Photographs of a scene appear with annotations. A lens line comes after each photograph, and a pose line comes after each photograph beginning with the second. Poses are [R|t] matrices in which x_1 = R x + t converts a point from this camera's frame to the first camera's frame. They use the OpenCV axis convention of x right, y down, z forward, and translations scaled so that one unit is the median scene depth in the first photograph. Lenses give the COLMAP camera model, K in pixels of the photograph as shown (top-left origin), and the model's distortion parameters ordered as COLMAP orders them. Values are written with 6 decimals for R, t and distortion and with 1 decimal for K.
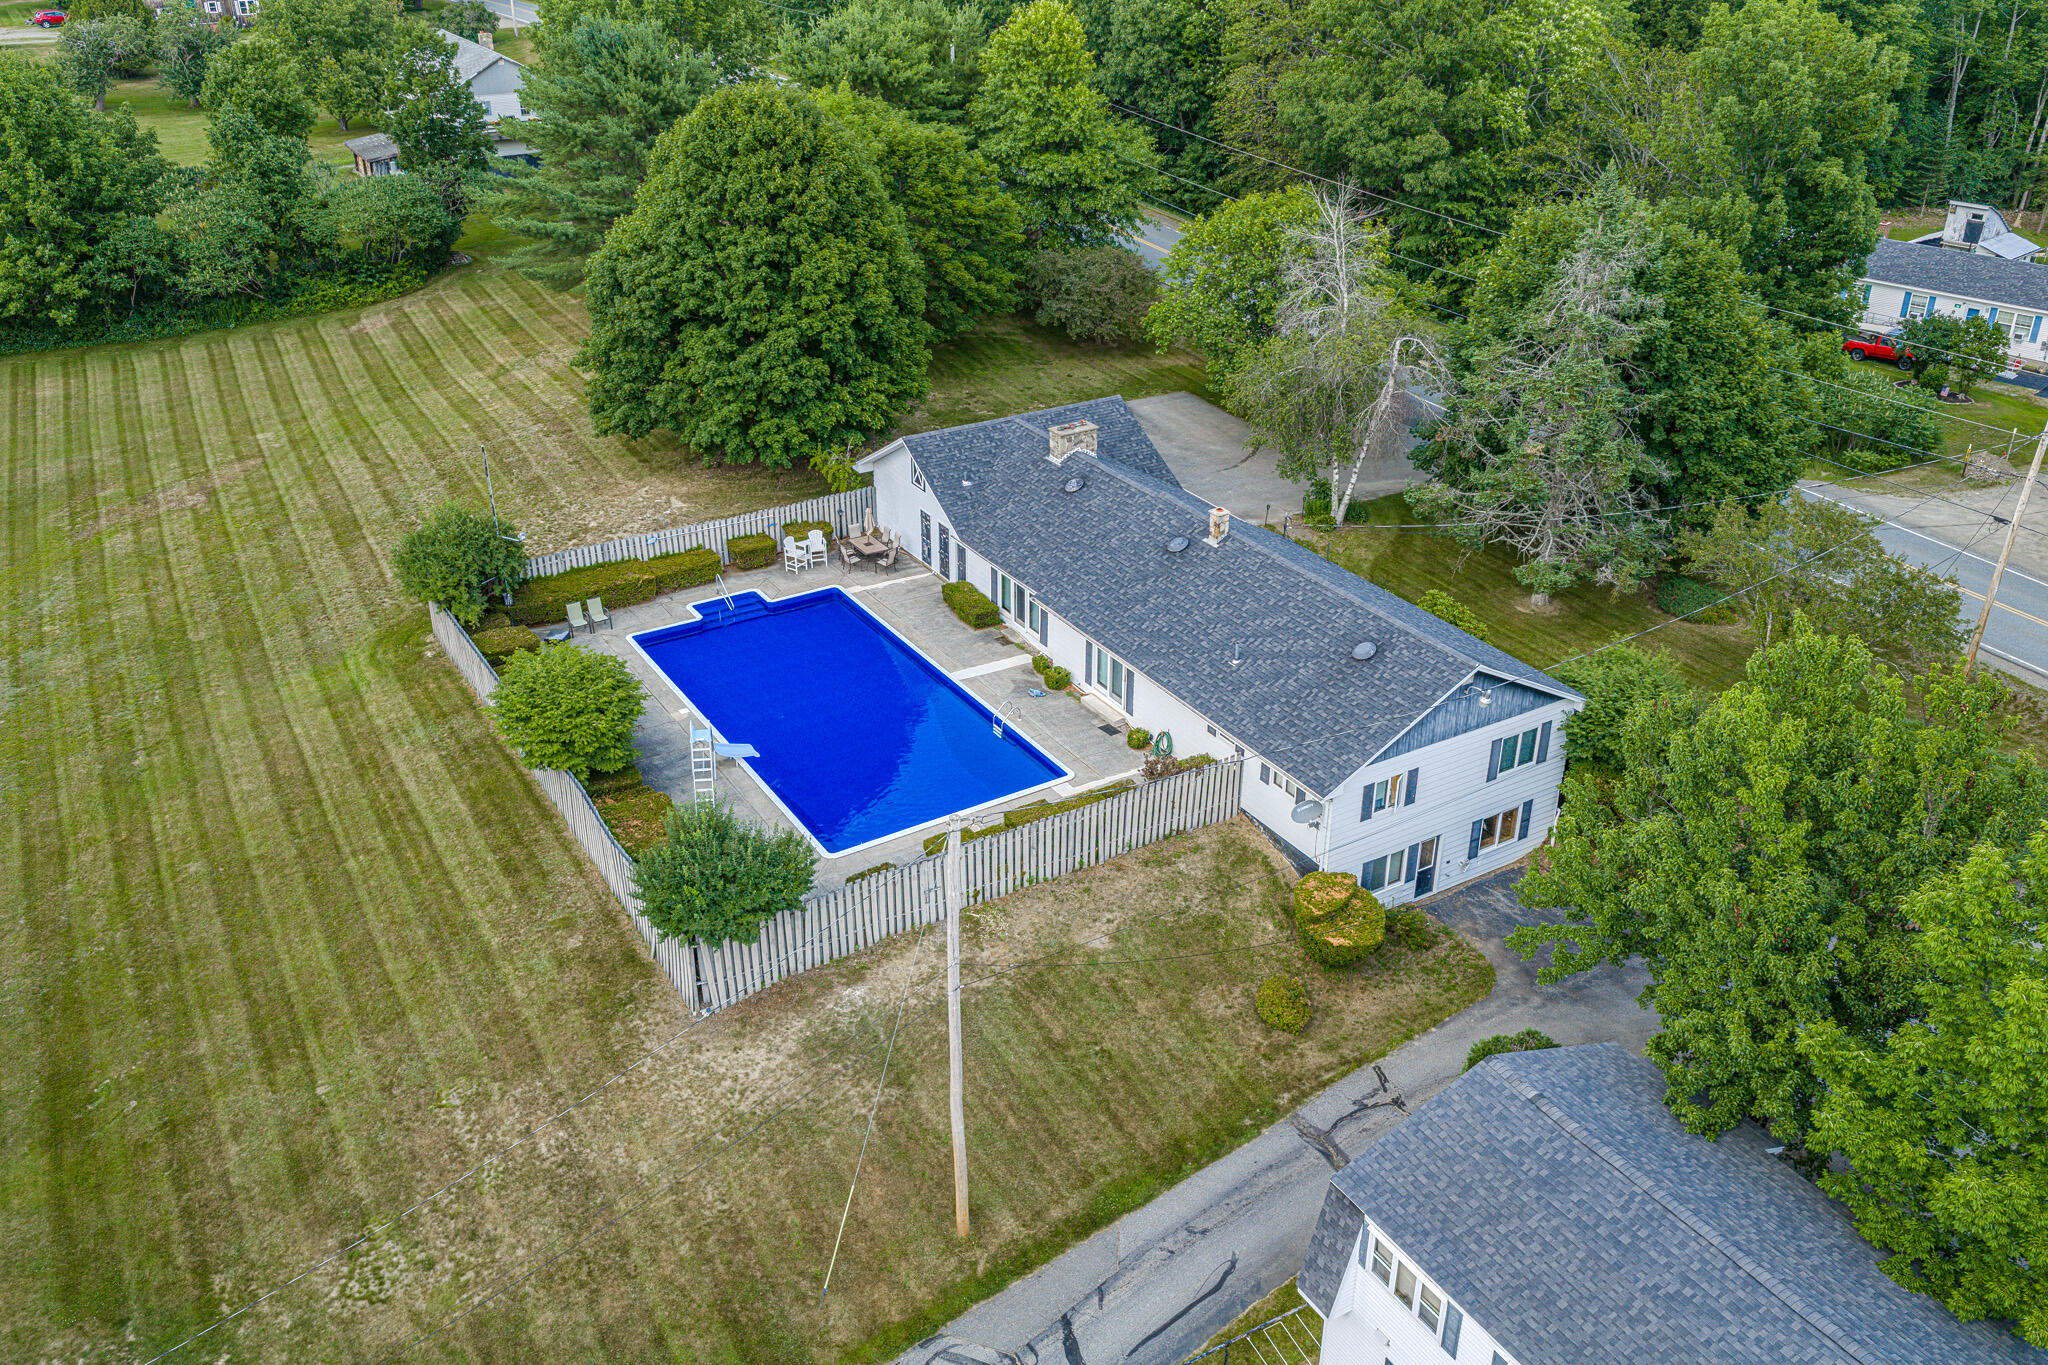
lens RADIAL K [[1729.3, 0, 1022.9], [0, 1729.3, 630.6], [0, 0, 1]] dist [0.004221, -0.000970]
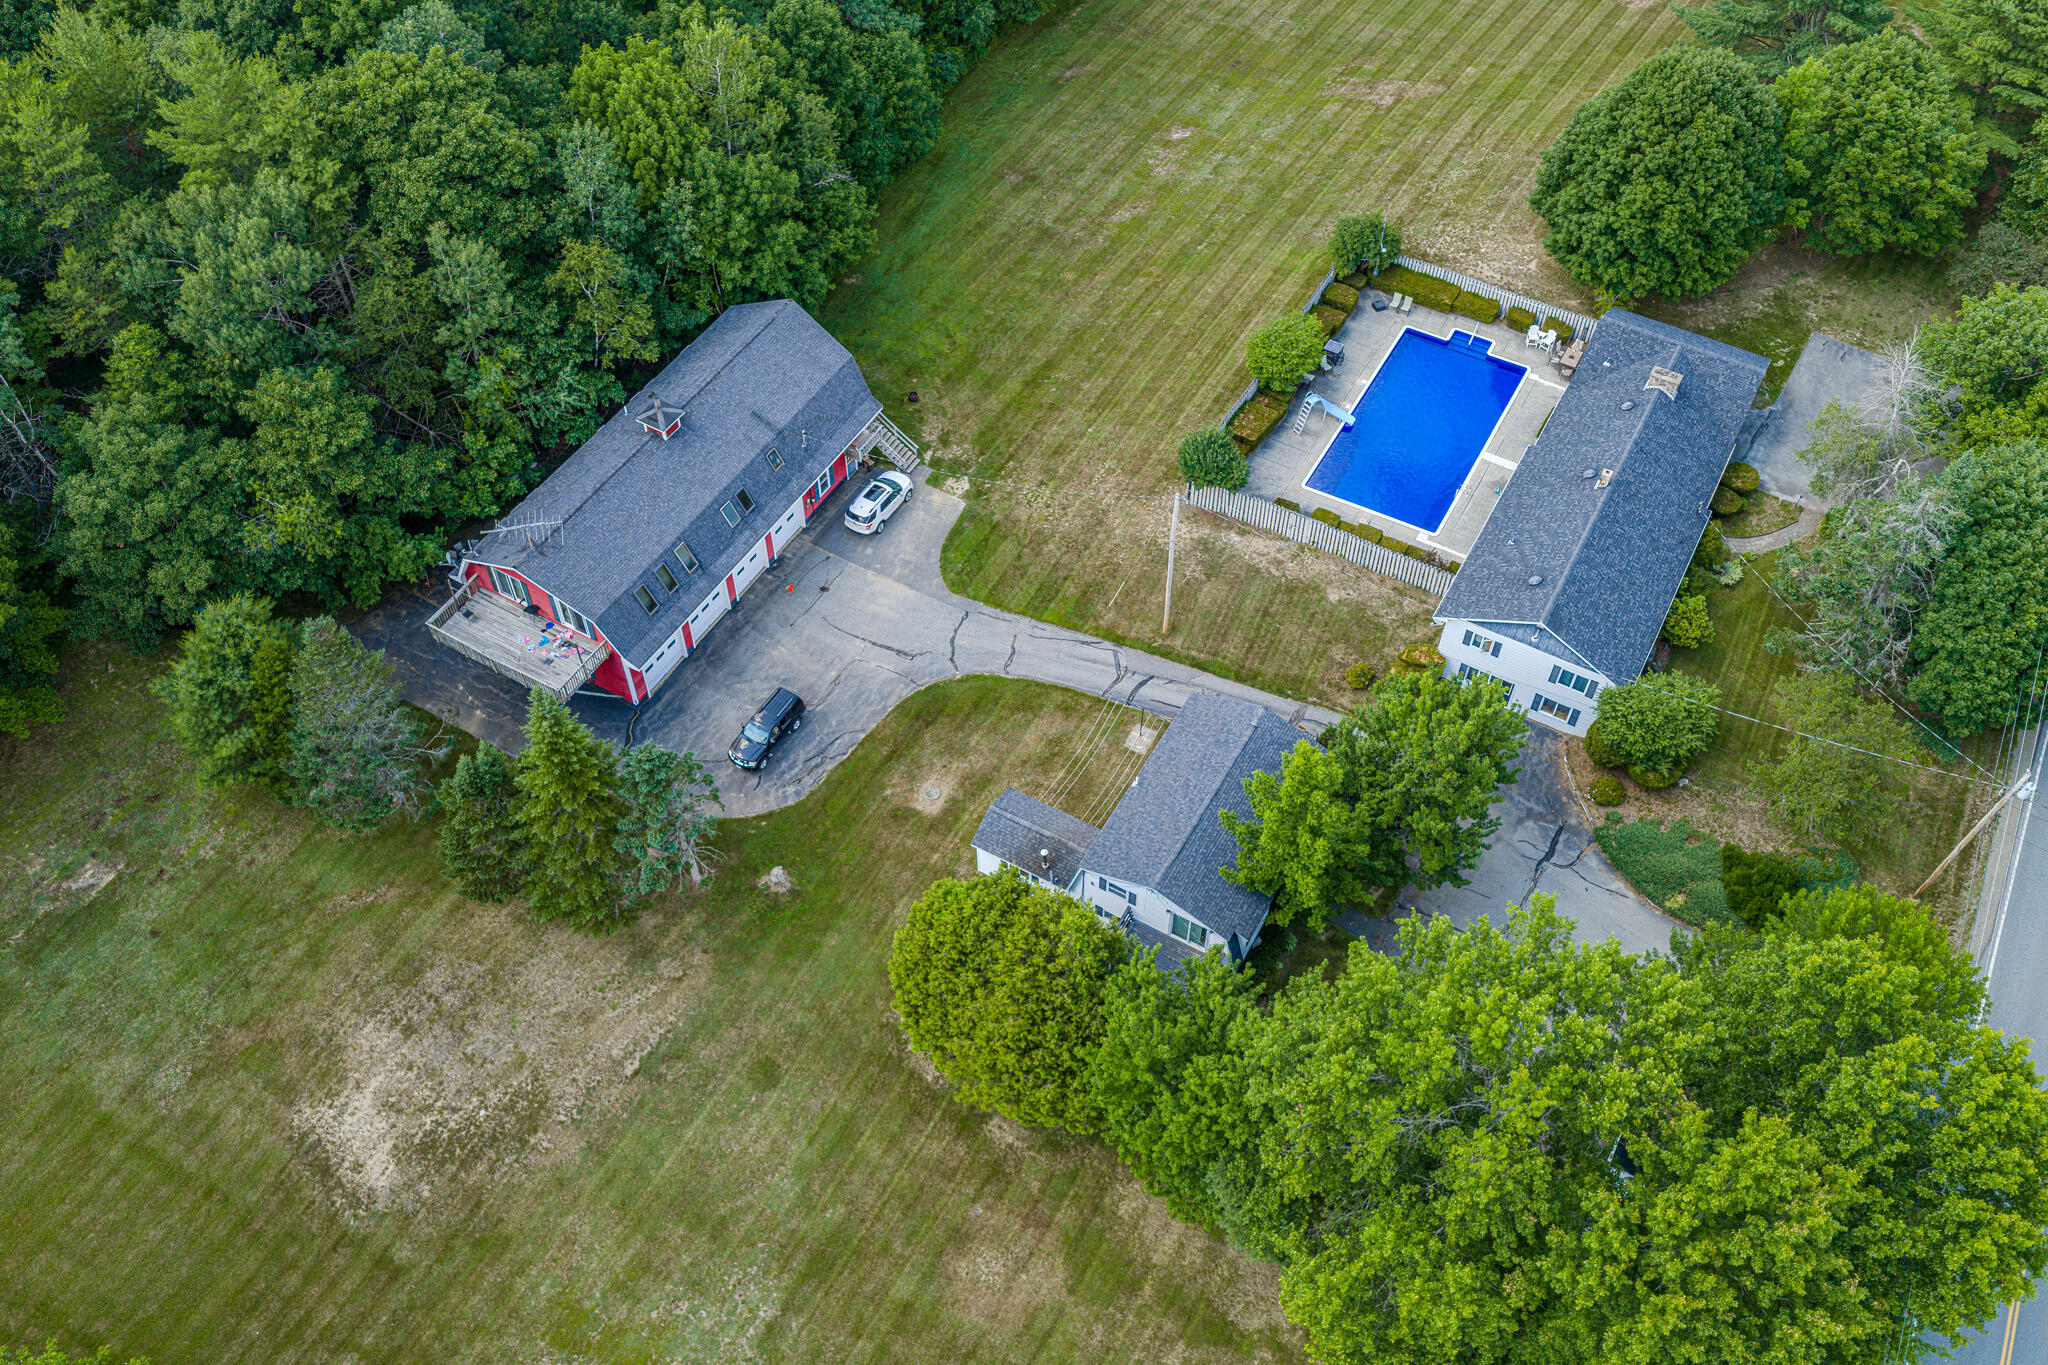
lens RADIAL K [[1729.3, 0, 1022.9], [0, 1729.3, 630.6], [0, 0, 1]] dist [0.004221, -0.000970]
pose [[0.483623, 0.671214, -0.561765, 0.748781], [-0.379931, 0.739181, 0.556115, -0.570140], [0.788518, -0.055518, 0.612500, -0.410517]]
